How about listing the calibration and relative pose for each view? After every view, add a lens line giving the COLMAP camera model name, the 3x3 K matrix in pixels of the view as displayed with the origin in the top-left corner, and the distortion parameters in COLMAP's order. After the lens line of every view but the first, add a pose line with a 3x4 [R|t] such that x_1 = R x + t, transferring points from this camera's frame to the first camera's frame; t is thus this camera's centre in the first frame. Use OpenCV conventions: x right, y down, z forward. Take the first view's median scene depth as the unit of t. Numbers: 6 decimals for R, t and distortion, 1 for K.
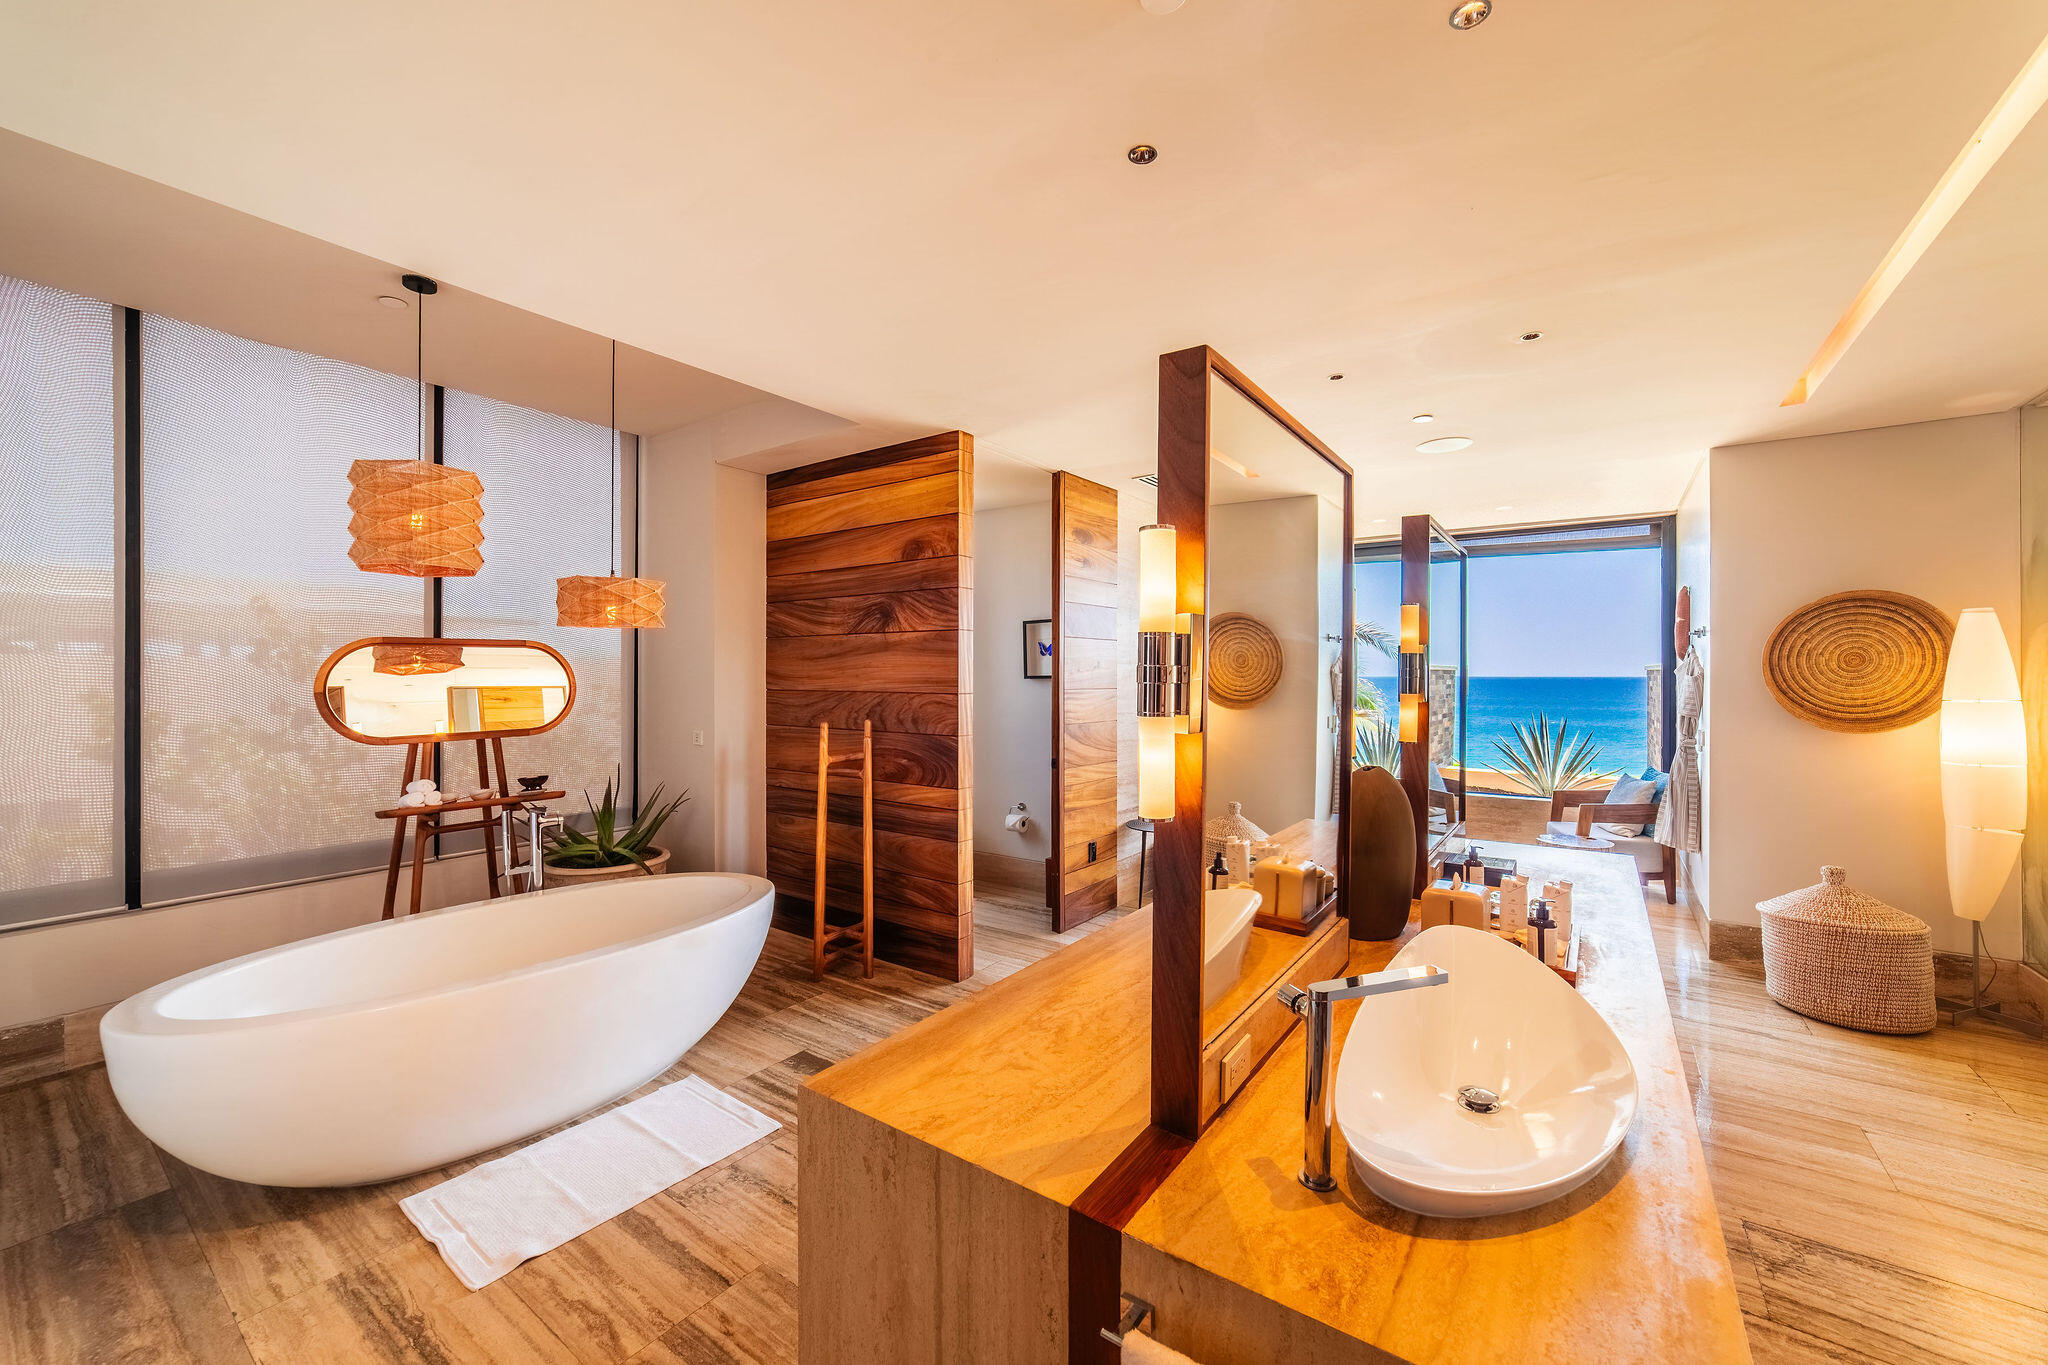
lens RADIAL K [[790.7, 0, 1028.2], [0, 790.7, 682.2], [0, 0, 1]] dist [-0.007994, -0.000046]
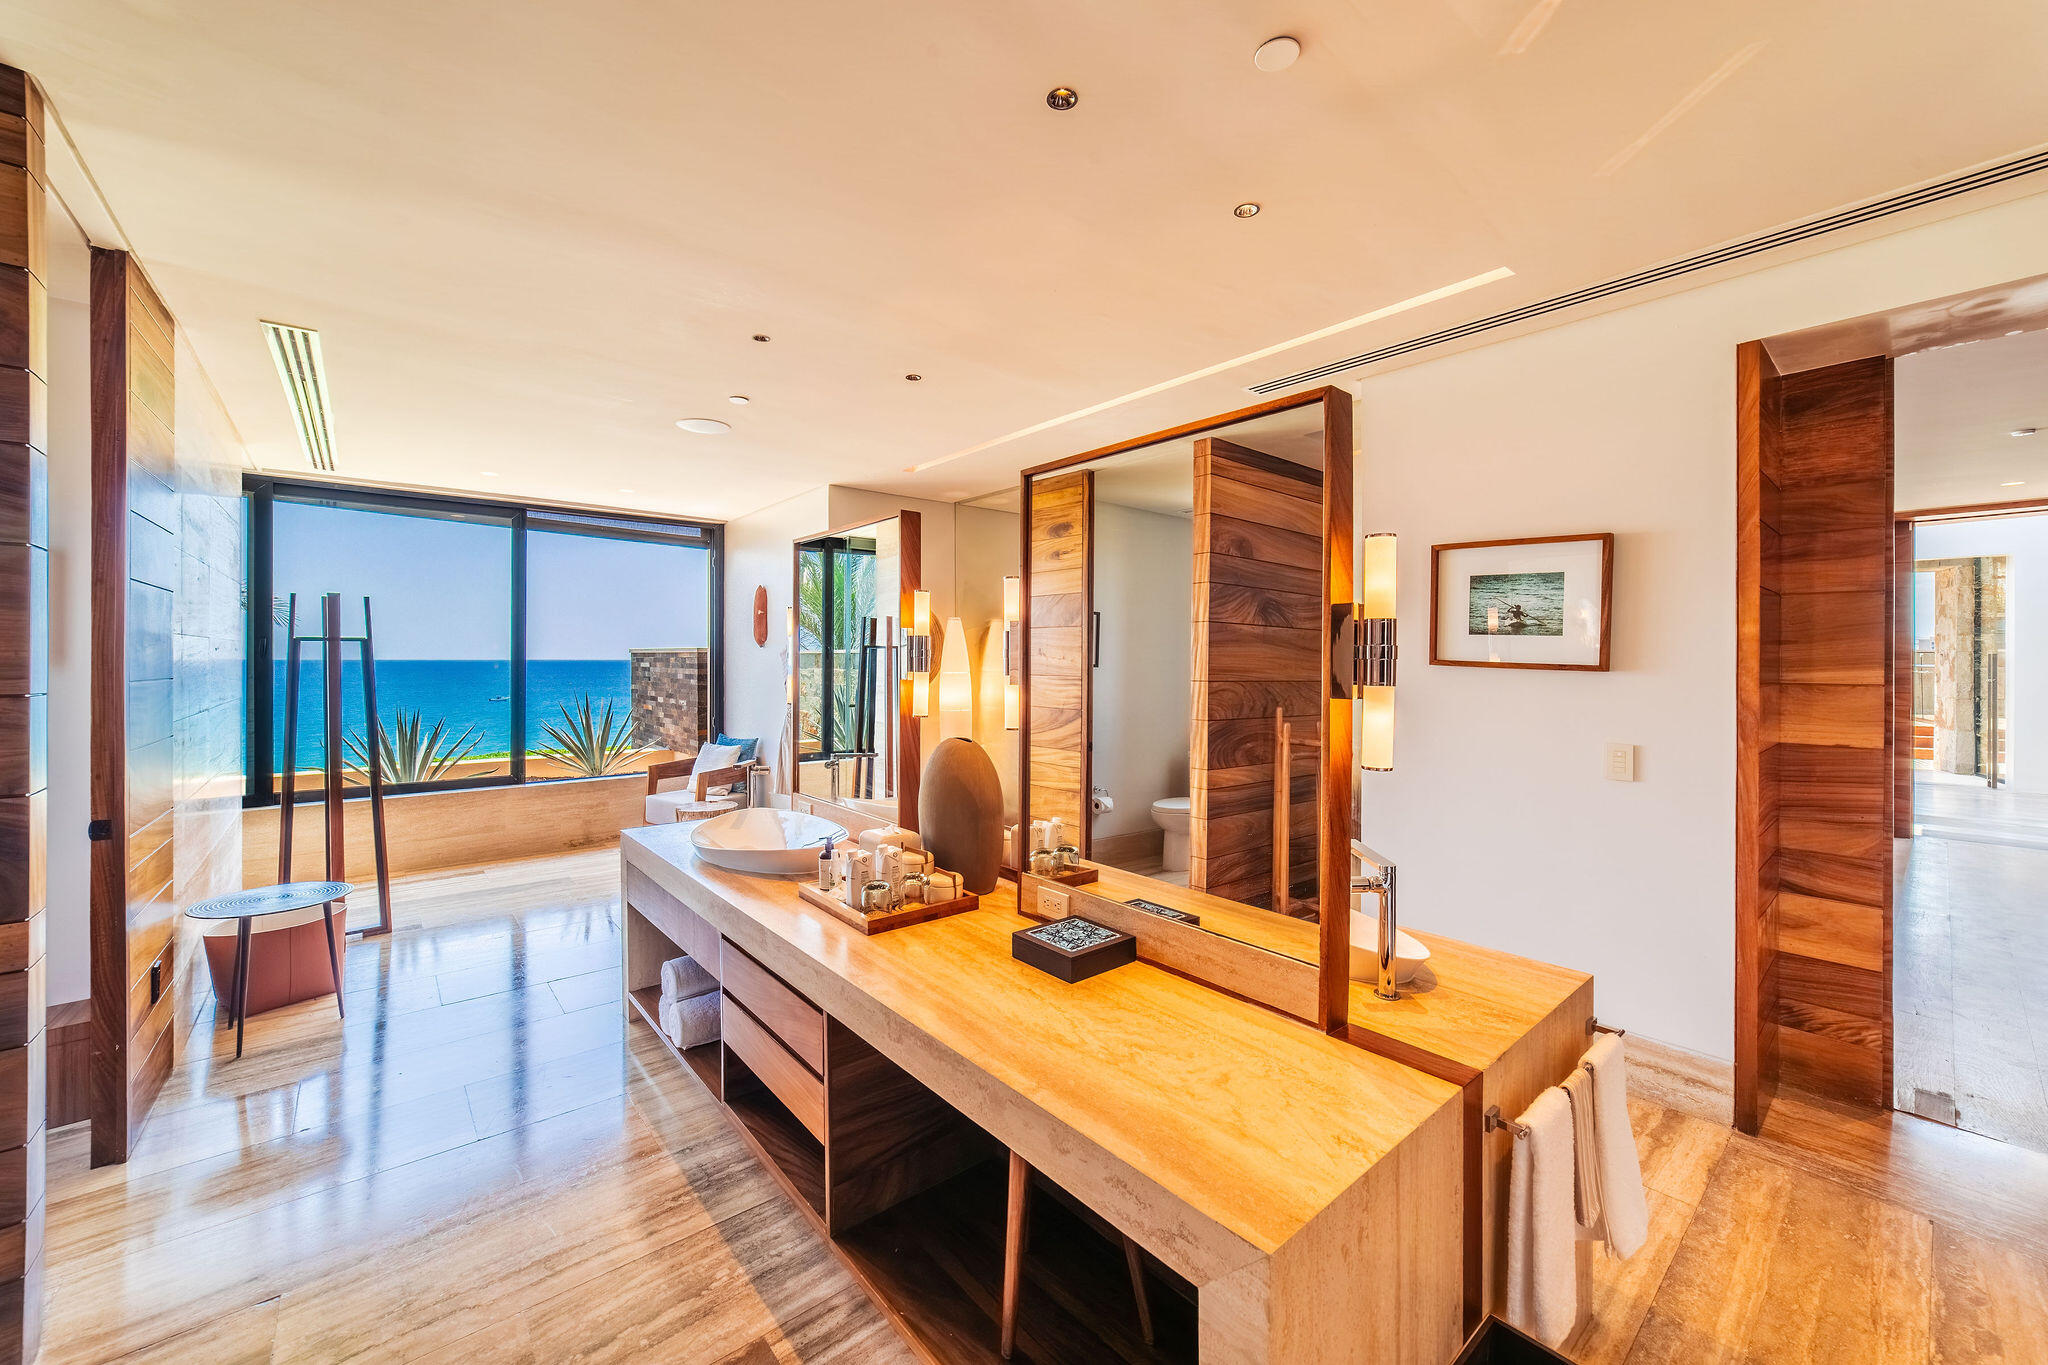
lens RADIAL K [[790.7, 0, 1028.8], [0, 790.7, 666.3], [0, 0, 1]] dist [-0.007994, -0.000046]
pose [[0.251582, -0.008914, 0.967795, -0.786055], [0.007969, 0.999943, 0.007138, -0.001040], [-0.967803, 0.005916, 0.251638, 0.814428]]
